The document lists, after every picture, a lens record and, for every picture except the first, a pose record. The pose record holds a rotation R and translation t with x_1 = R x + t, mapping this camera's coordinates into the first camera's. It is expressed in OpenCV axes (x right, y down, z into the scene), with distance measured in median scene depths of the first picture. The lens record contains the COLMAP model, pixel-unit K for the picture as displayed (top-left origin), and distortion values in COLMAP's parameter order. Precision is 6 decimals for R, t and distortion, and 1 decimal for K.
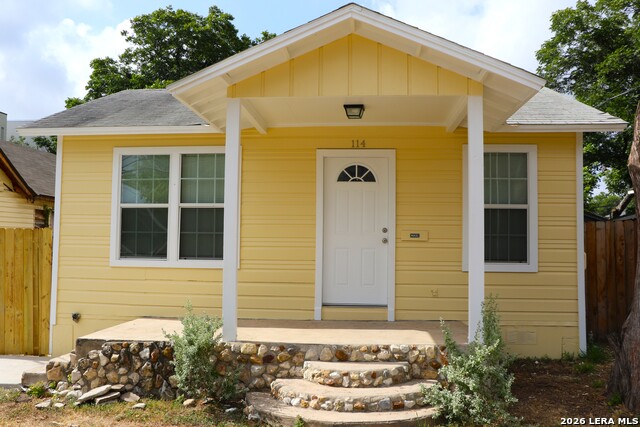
lens RADIAL K [[583.3, 0, 320.0], [0, 583.3, 213.5], [0, 0, 1]] dist [-0.154871, 0.177799]
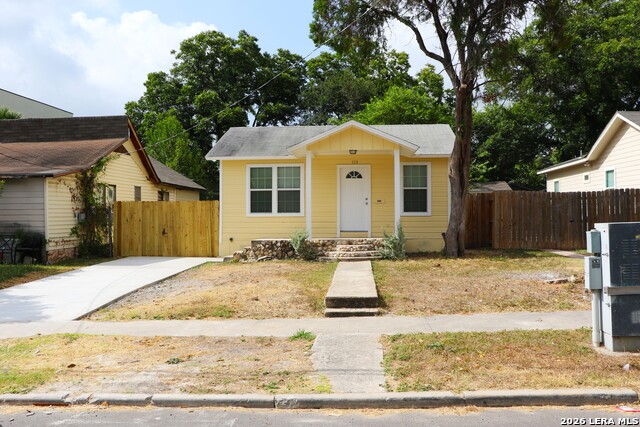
lens RADIAL K [[583.3, 0, 320.0], [0, 583.3, 213.5], [0, 0, 1]] dist [-0.154871, 0.177799]
pose [[0.999893, -0.014061, 0.003944, -0.085370], [0.013866, 0.998854, 0.045819, -0.022791], [-0.004583, -0.045760, 0.998942, -1.336353]]
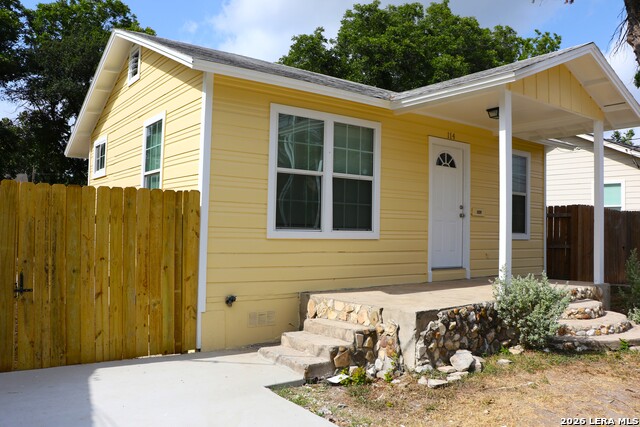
lens RADIAL K [[525.0, 0, 320.0], [0, 525.0, 213.5], [0, 0, 1]] dist [-0.213891, 0.200441]
pose [[0.754205, 0.025790, 0.656133, -0.847746], [-0.045912, 0.998854, 0.013513, 0.040810], [-0.655032, -0.040316, 0.754524, 0.356703]]
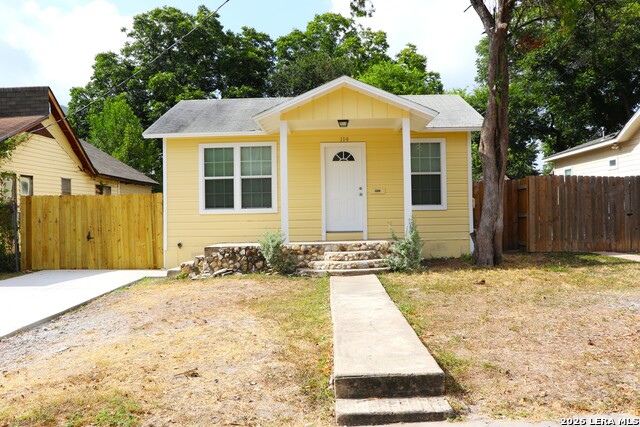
lens RADIAL K [[583.3, 0, 320.0], [0, 583.3, 213.5], [0, 0, 1]] dist [-0.154871, 0.177799]
pose [[0.997940, -0.027456, 0.057979, -0.113667], [0.024551, 0.998436, 0.050235, 0.013087], [-0.059268, -0.048708, 0.997053, -0.742976]]
